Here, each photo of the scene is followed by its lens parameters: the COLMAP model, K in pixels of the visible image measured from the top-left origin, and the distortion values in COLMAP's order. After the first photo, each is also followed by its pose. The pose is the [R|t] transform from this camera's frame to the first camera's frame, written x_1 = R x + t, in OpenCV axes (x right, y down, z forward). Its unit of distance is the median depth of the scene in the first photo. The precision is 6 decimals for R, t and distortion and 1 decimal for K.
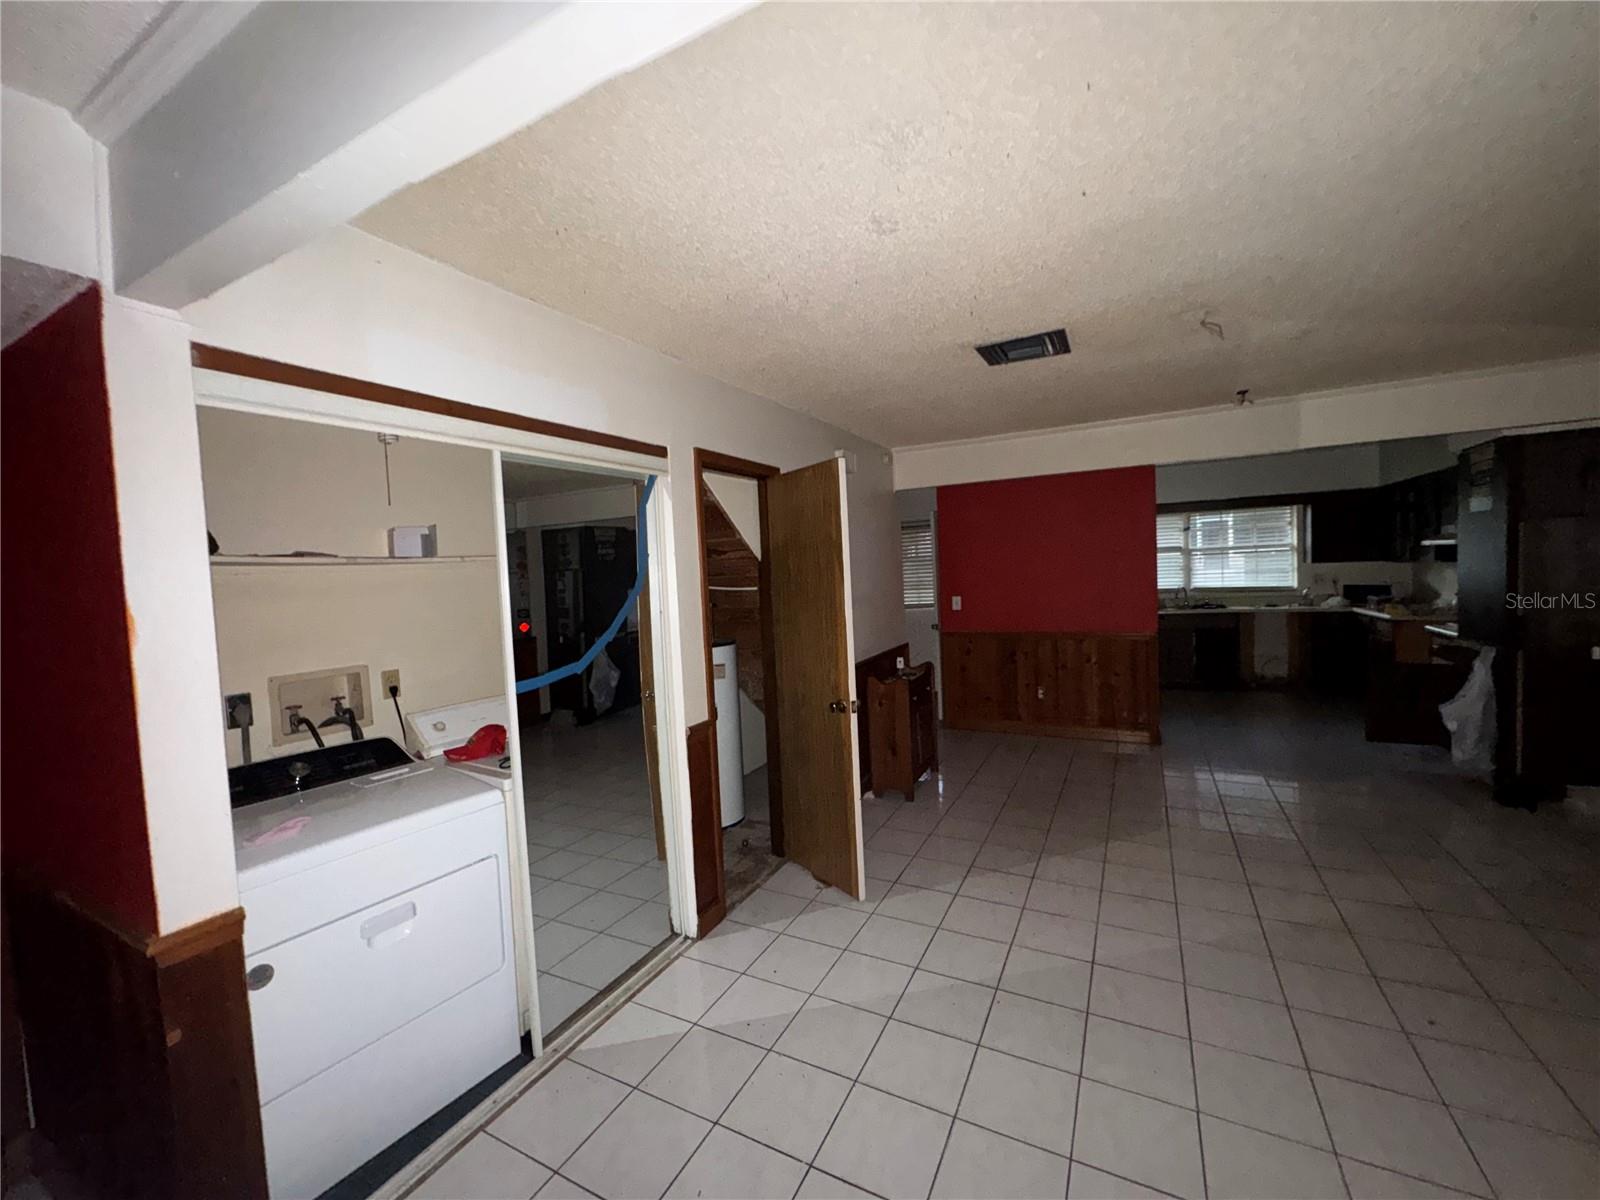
lens RADIAL K [[635.9, 0, 796.9], [0, 635.9, 599.4], [0, 0, 1]] dist [-0.001047, 0.000149]
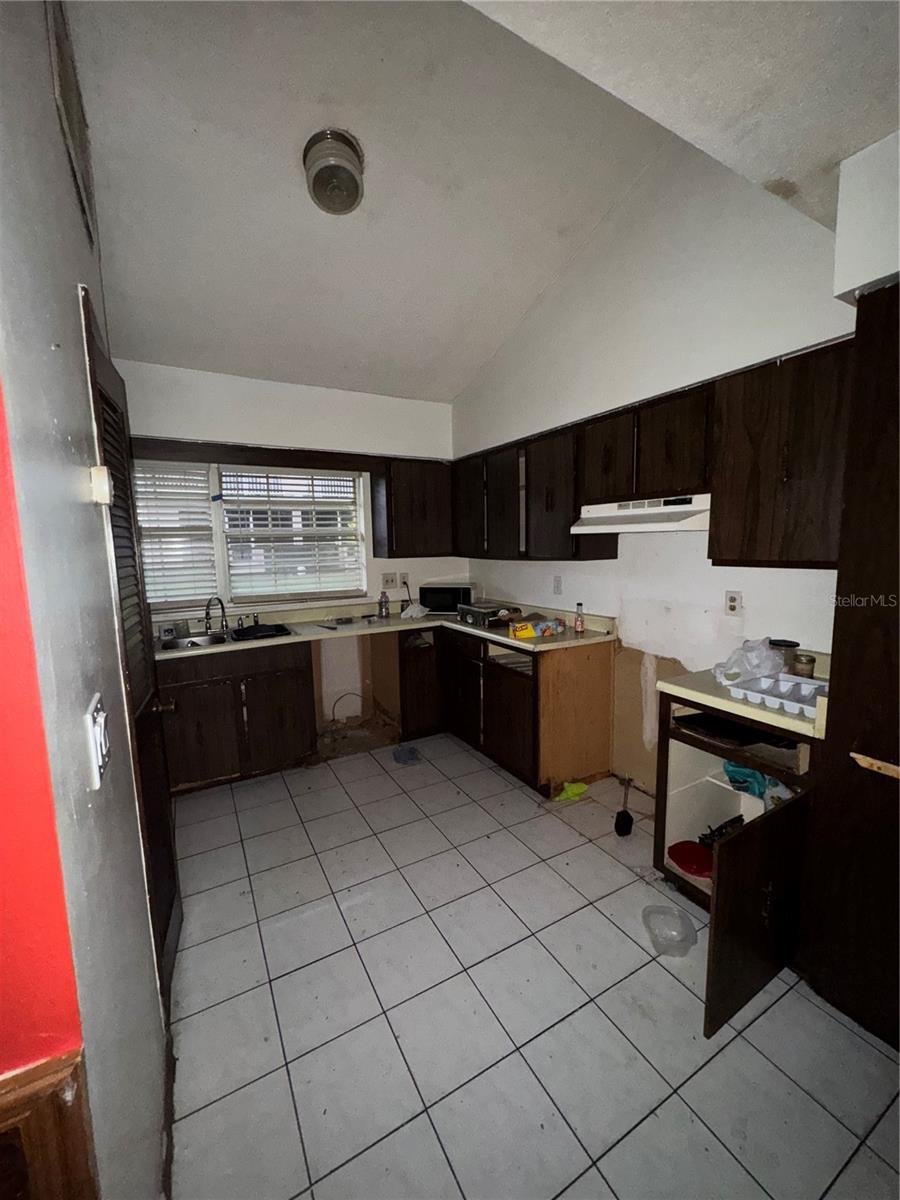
lens RADIAL K [[476.9, 0, 450.7], [0, 476.9, 598.3], [0, 0, 1]] dist [-0.001047, 0.000149]
pose [[0.541479, -0.054183, 0.838967, 0.391789], [0.029897, 0.998531, 0.045192, -0.033921], [-0.840183, 0.000613, 0.542303, 0.642225]]
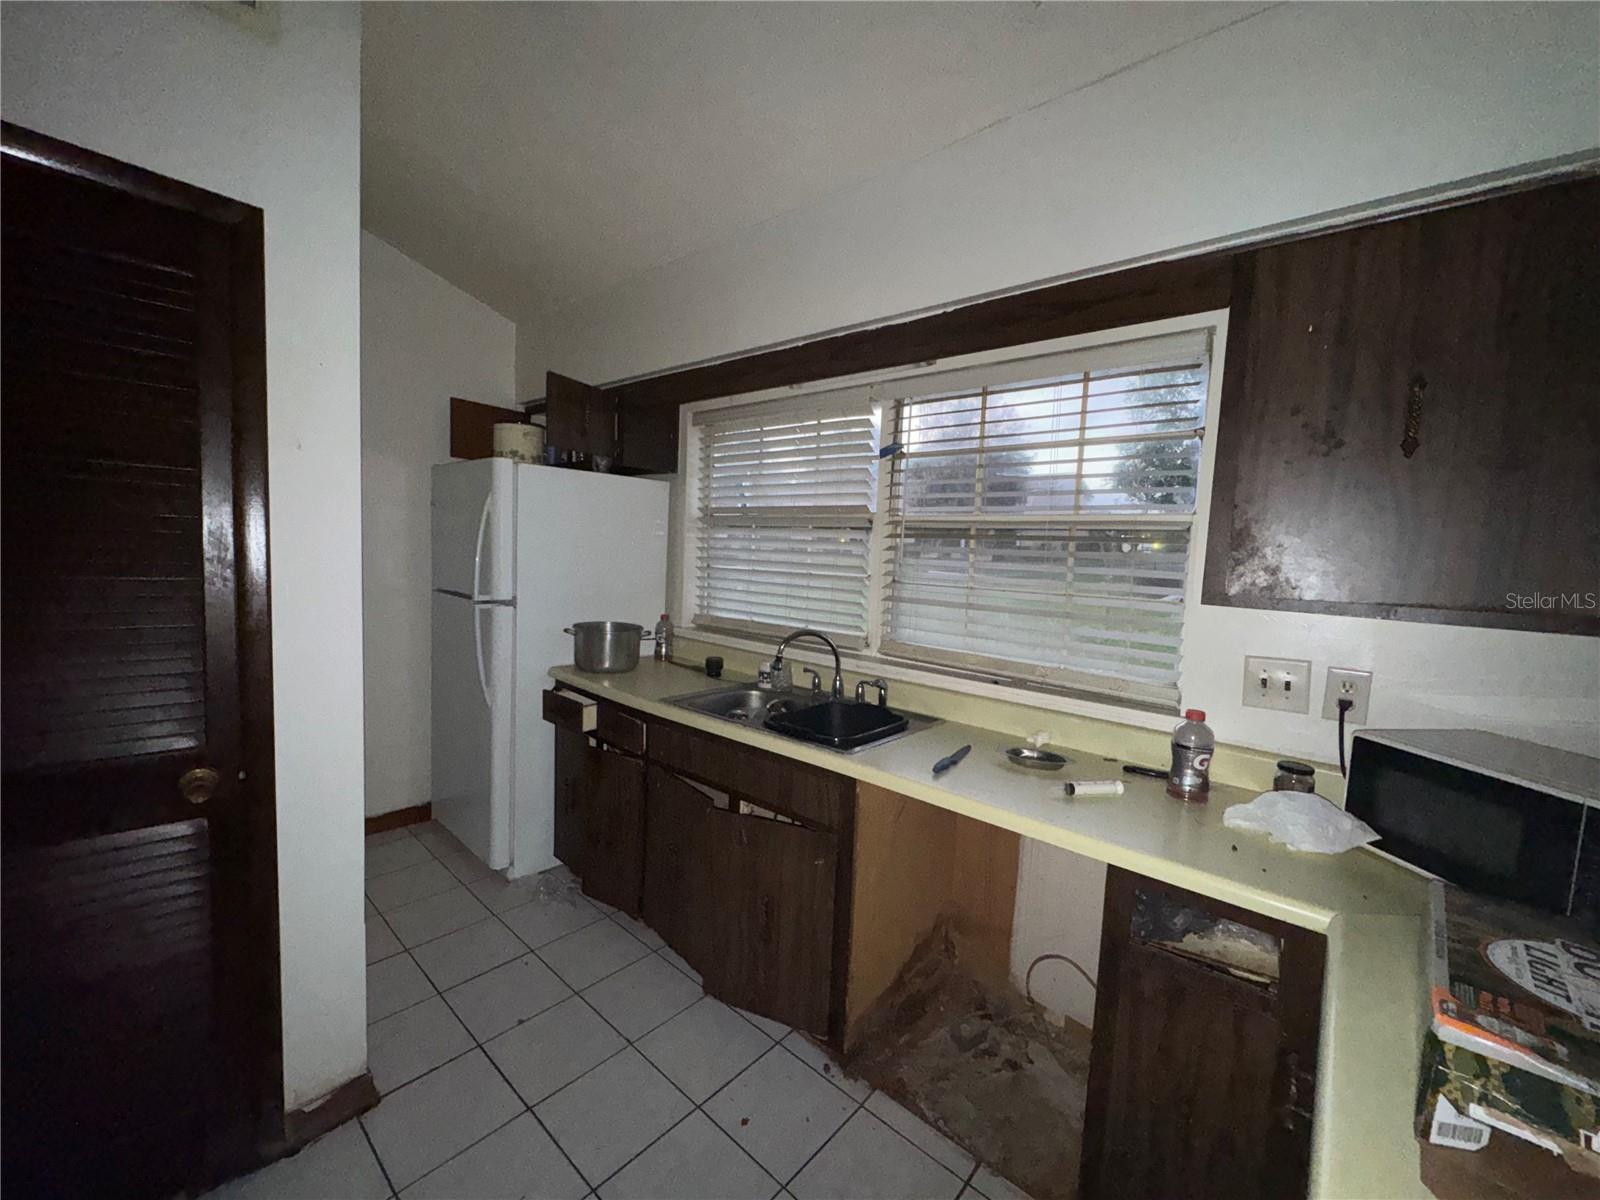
lens RADIAL K [[635.9, 0, 792.0], [0, 635.9, 610.2], [0, 0, 1]] dist [-0.001047, 0.000149]
pose [[0.964551, 0.129792, -0.229773, 0.709237], [-0.119229, 0.991092, 0.059331, -0.049534], [0.235427, -0.029832, 0.971434, 0.758695]]
